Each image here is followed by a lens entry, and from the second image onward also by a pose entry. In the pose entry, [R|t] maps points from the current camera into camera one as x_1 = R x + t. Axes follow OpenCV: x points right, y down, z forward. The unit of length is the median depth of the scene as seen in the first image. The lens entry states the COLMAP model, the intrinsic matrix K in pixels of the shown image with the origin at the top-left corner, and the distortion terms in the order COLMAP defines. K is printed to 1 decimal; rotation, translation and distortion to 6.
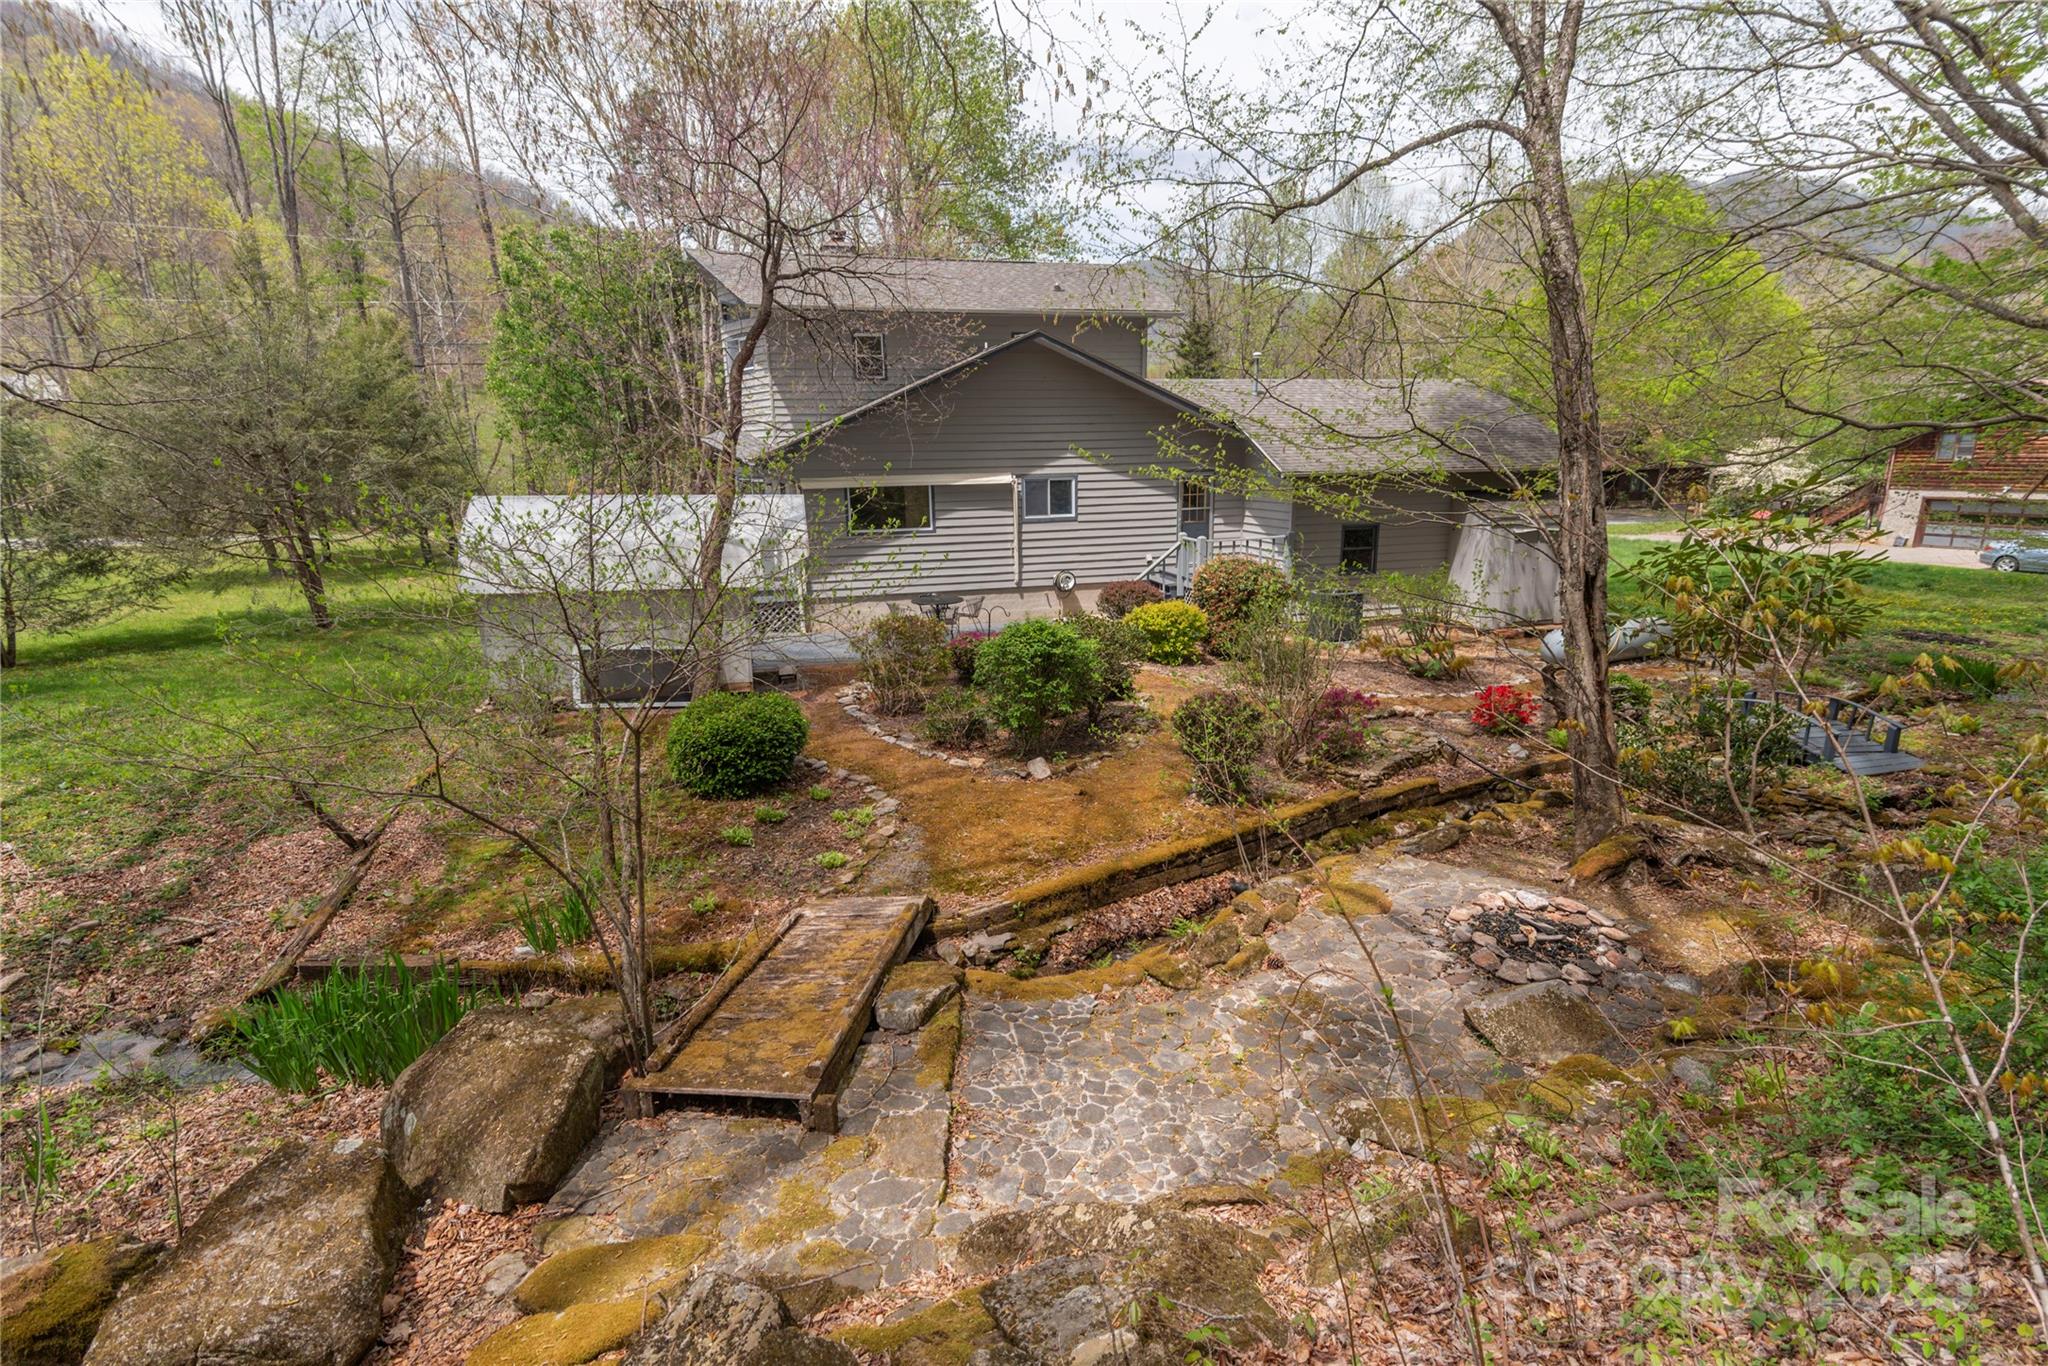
lens RADIAL K [[1004.2, 0, 1024.2], [0, 1004.2, 684.9], [0, 0, 1]] dist [0.003278, 0.000247]
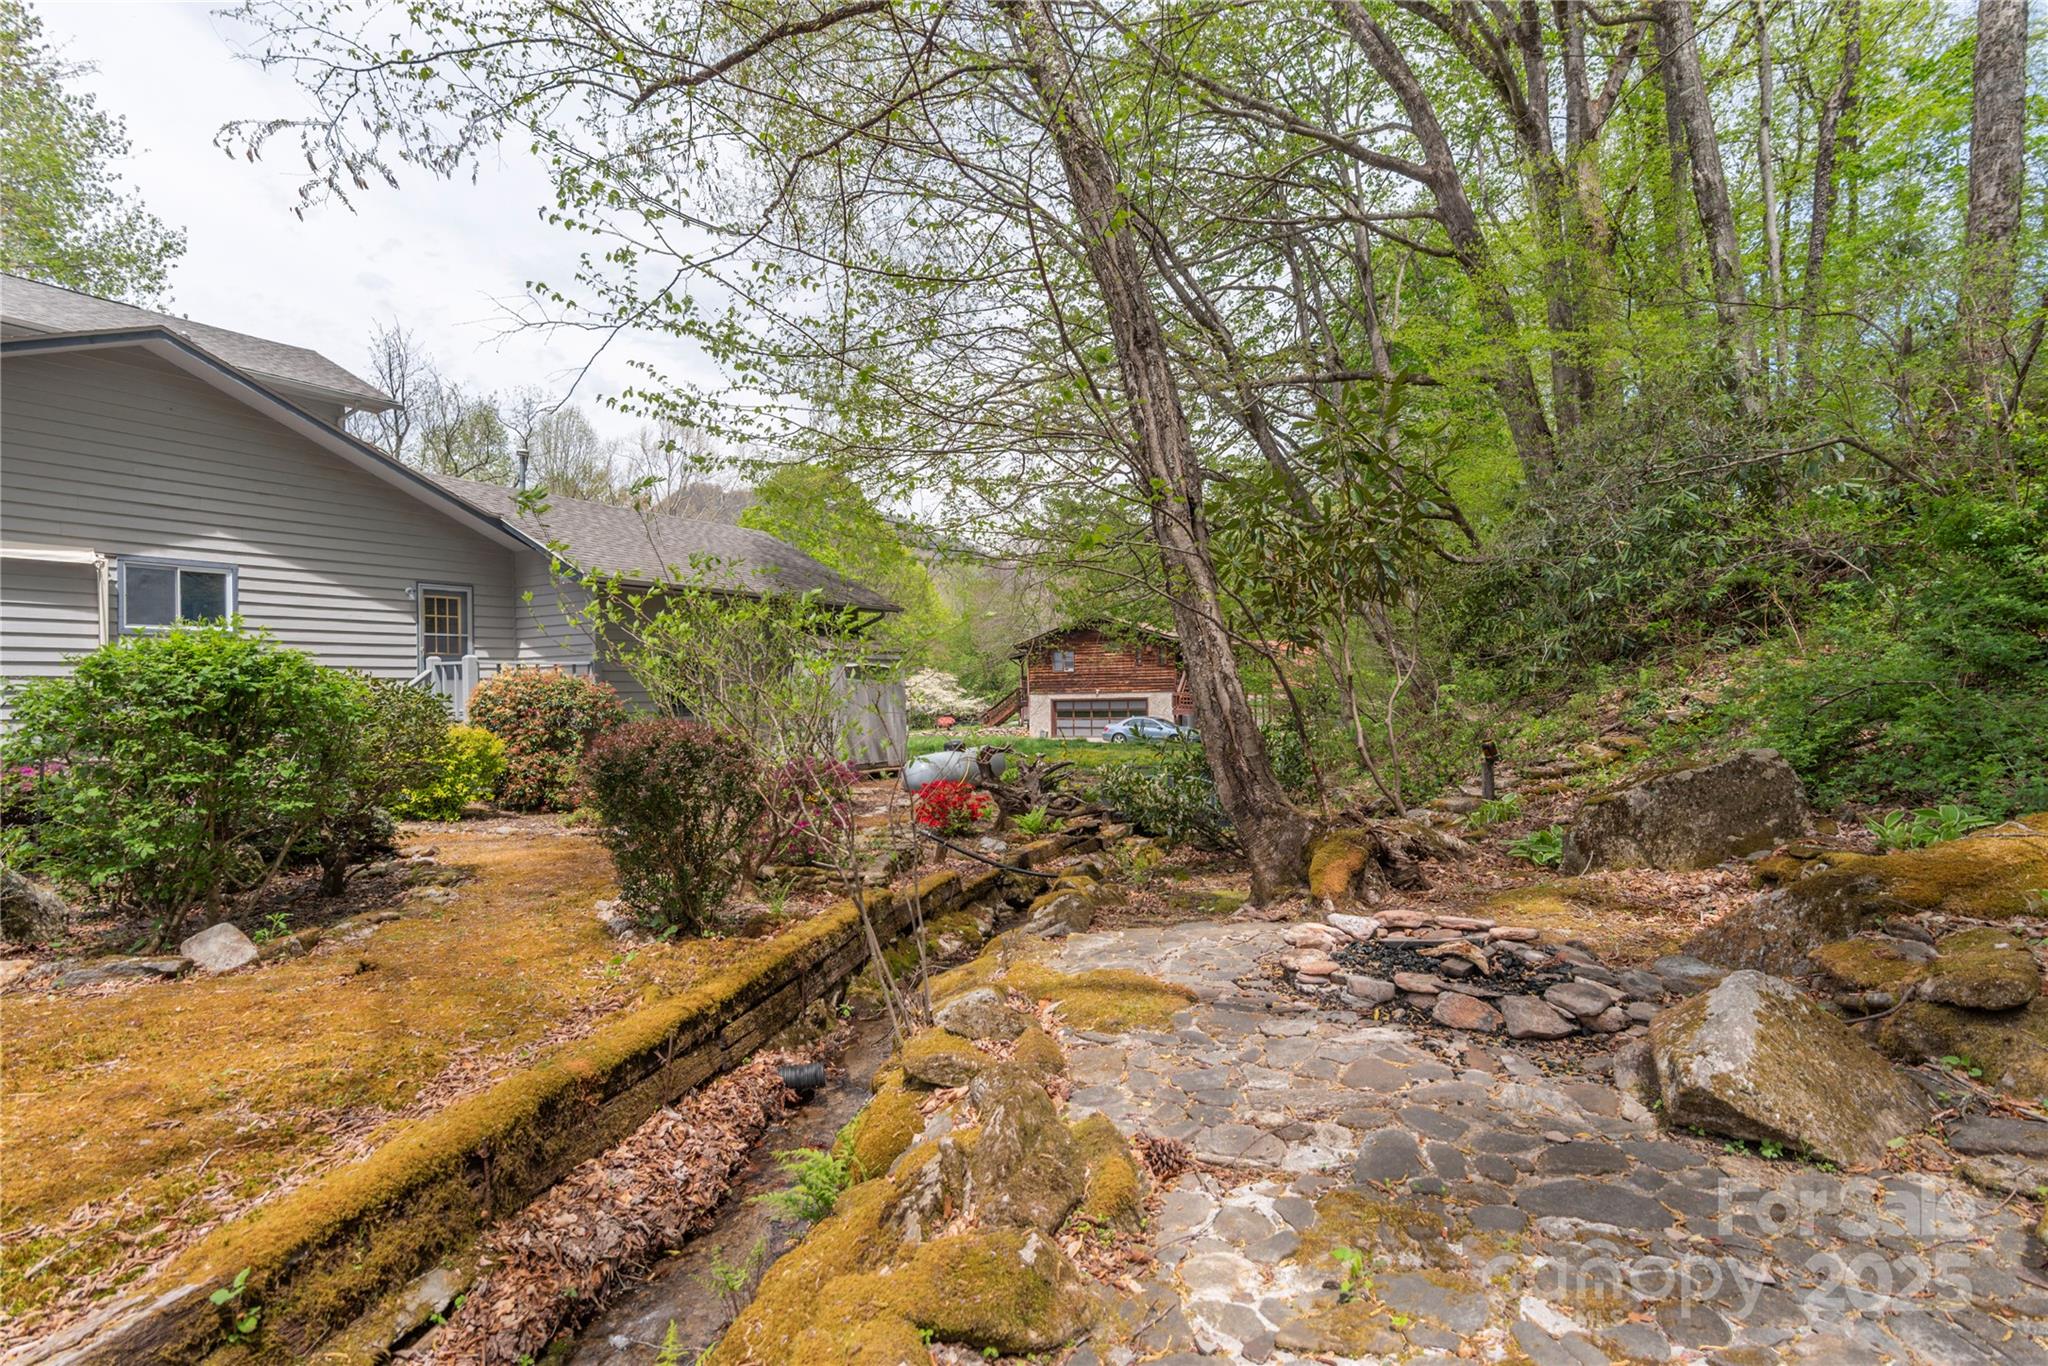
lens RADIAL K [[1004.2, 0, 1020.7], [0, 1004.2, 680.1], [0, 0, 1]] dist [0.003278, 0.000247]
pose [[0.734281, 0.011008, 0.678757, -0.016851], [0.159812, 0.968964, -0.188599, 0.069860], [-0.659767, 0.246958, 0.709732, 0.302118]]
